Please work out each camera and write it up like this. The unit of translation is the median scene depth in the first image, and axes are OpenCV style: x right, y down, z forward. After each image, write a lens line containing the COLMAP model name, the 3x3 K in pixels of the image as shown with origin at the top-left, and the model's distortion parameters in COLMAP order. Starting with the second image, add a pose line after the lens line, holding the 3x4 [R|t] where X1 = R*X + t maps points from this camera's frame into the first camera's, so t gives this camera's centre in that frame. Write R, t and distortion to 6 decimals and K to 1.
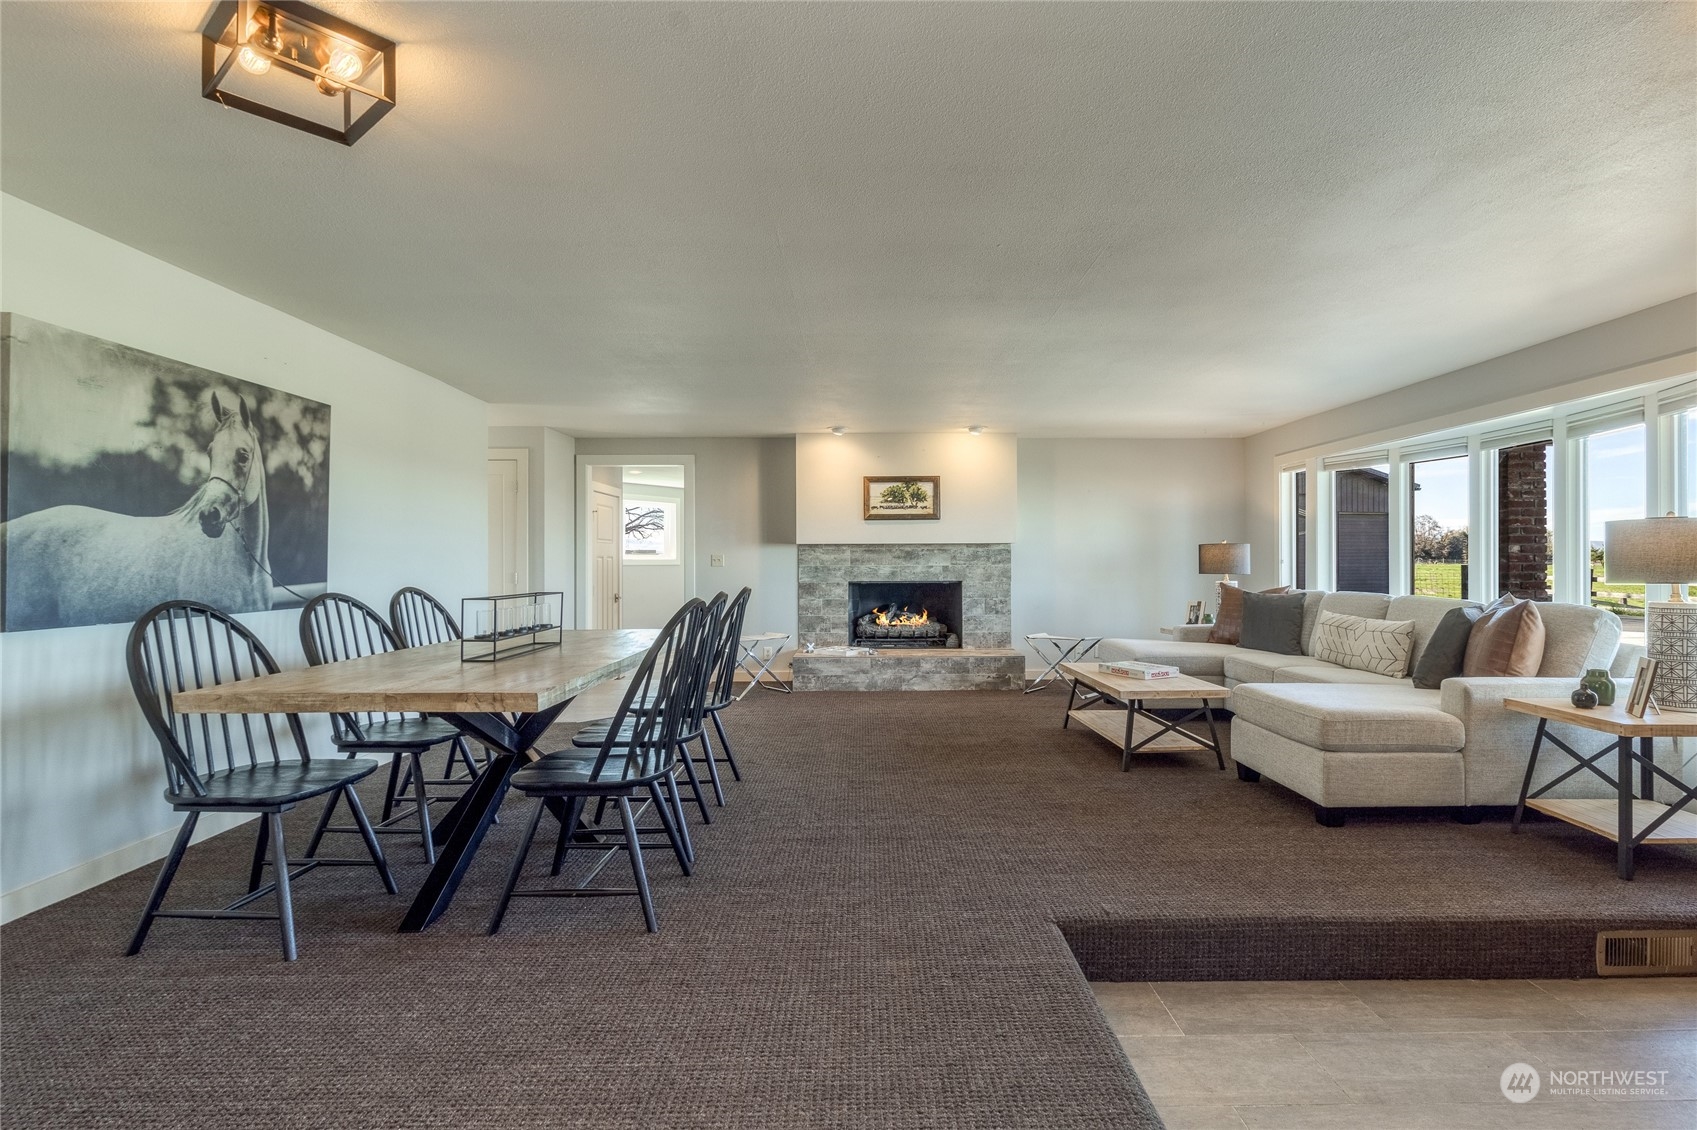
lens RADIAL K [[813.8, 0, 839.7], [0, 813.8, 566.1], [0, 0, 1]] dist [-0.011558, 0.002456]
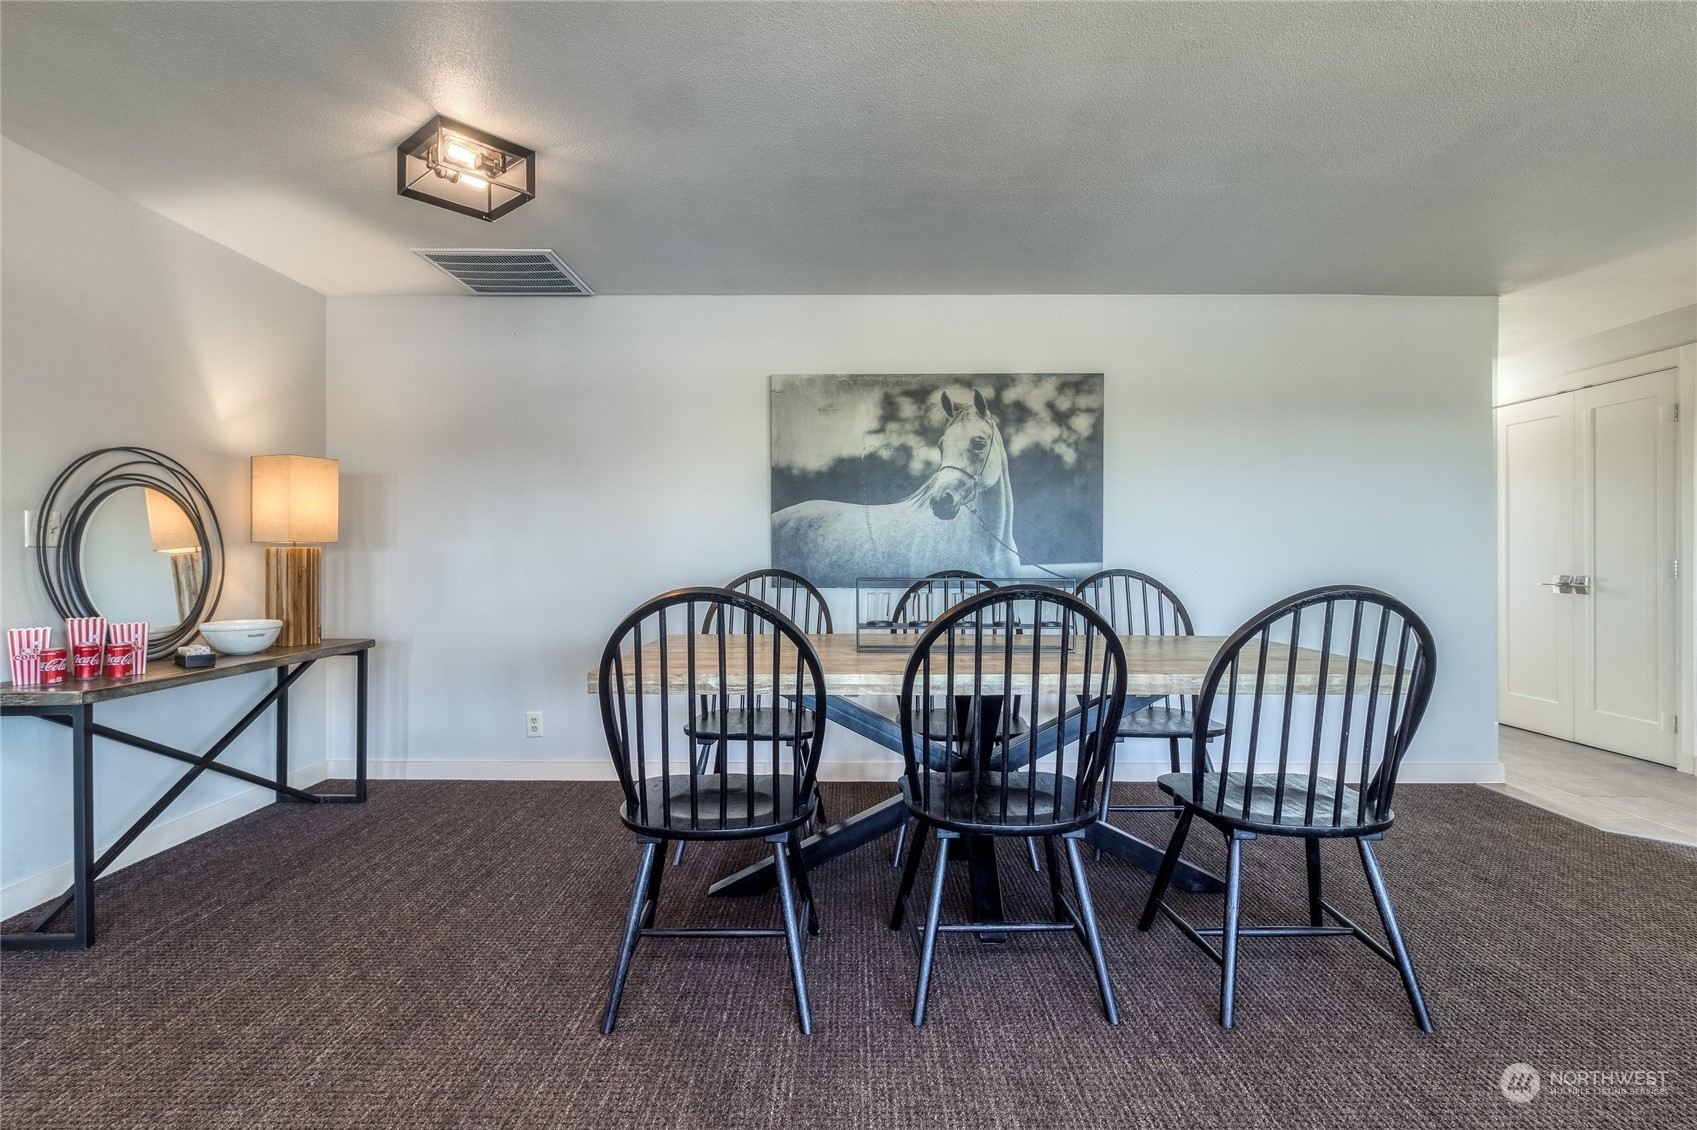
lens RADIAL K [[813.8, 0, 842.1], [0, 813.8, 560.7], [0, 0, 1]] dist [-0.011558, 0.002456]
pose [[0.020282, 0.003348, -0.999789, 0.365831], [-0.004729, 0.999984, 0.003253, 0.019661], [0.999783, 0.004662, 0.020298, 0.817494]]
